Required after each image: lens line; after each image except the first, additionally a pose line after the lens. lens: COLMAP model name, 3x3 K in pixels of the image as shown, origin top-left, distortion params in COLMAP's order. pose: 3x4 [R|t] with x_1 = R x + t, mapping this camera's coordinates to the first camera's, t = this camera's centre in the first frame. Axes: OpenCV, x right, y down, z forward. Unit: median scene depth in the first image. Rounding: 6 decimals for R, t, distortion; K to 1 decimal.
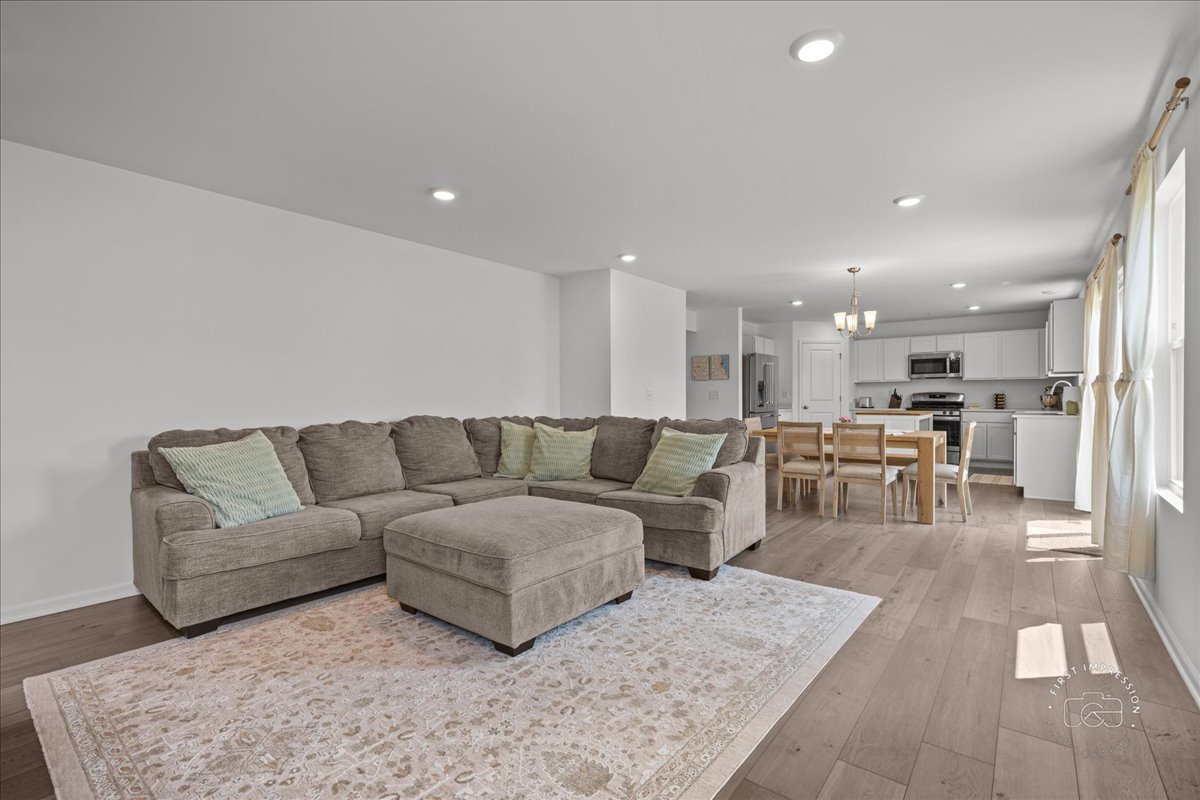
lens RADIAL K [[534.6, 0, 606.2], [0, 534.6, 398.4], [0, 0, 1]] dist [0.000575, -0.000402]
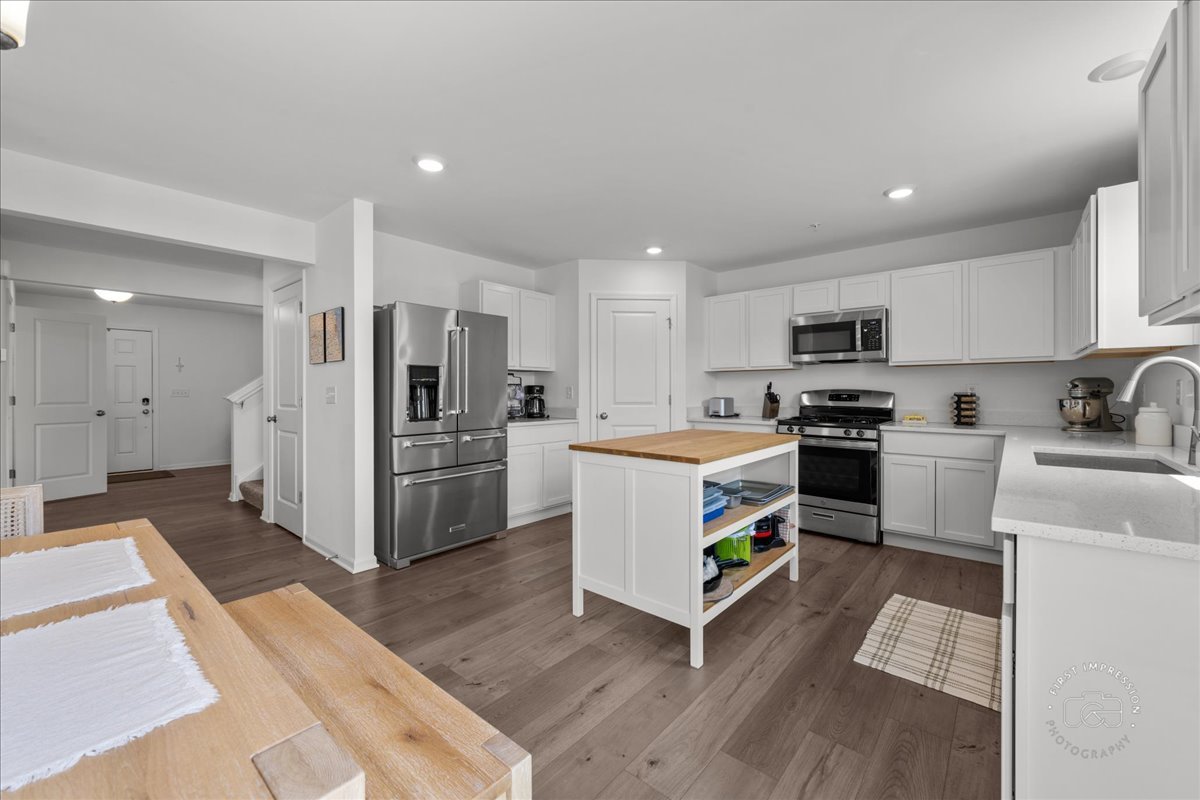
lens RADIAL K [[478.9, 0, 592.8], [0, 478.9, 388.1], [0, 0, 1]] dist [0.000454, -0.000152]
pose [[0.998579, 0.001992, -0.053249, 1.041306], [-0.002135, 0.999994, -0.002626, -0.028683], [0.053244, 0.002736, 0.998578, 1.357963]]
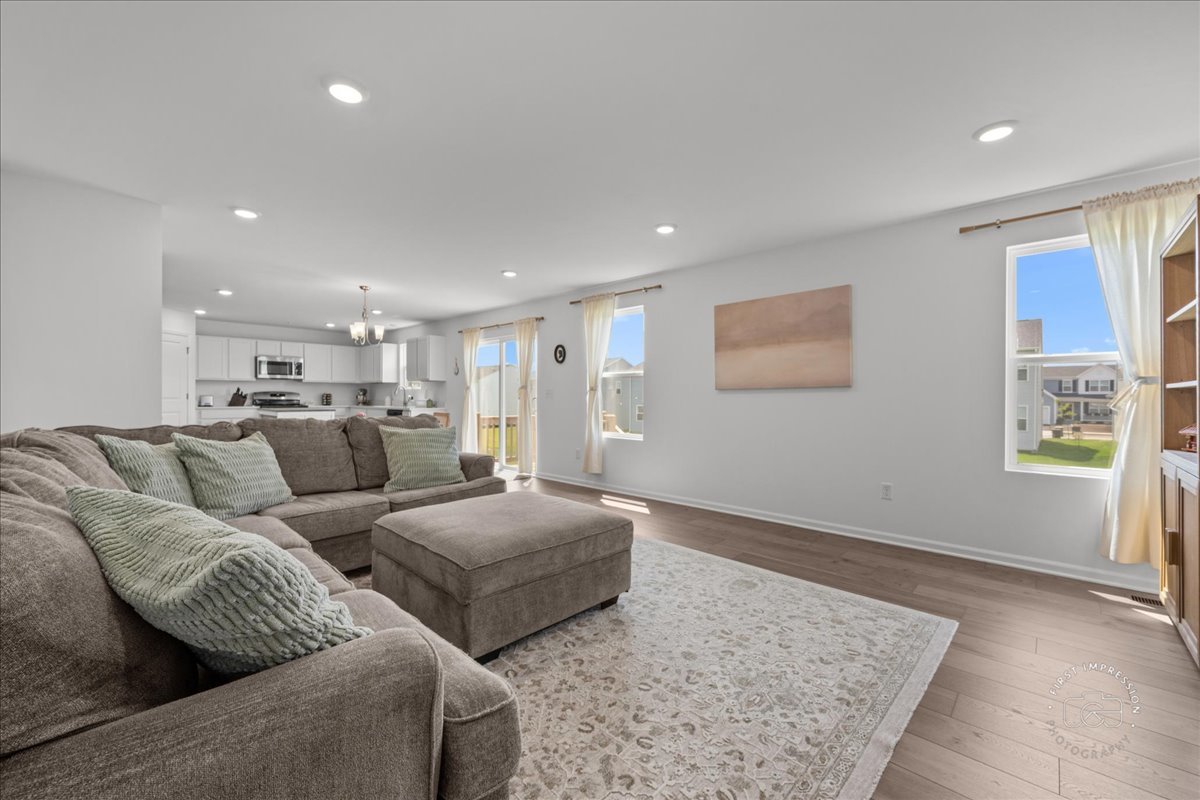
lens RADIAL K [[478.9, 0, 592.8], [0, 478.9, 388.1], [0, 0, 1]] dist [0.000454, -0.000152]
pose [[0.114566, 0.023606, 0.993135, -0.808001], [-0.004072, 0.999720, -0.023292, 0.005386], [-0.993407, -0.001375, 0.114630, 0.575470]]
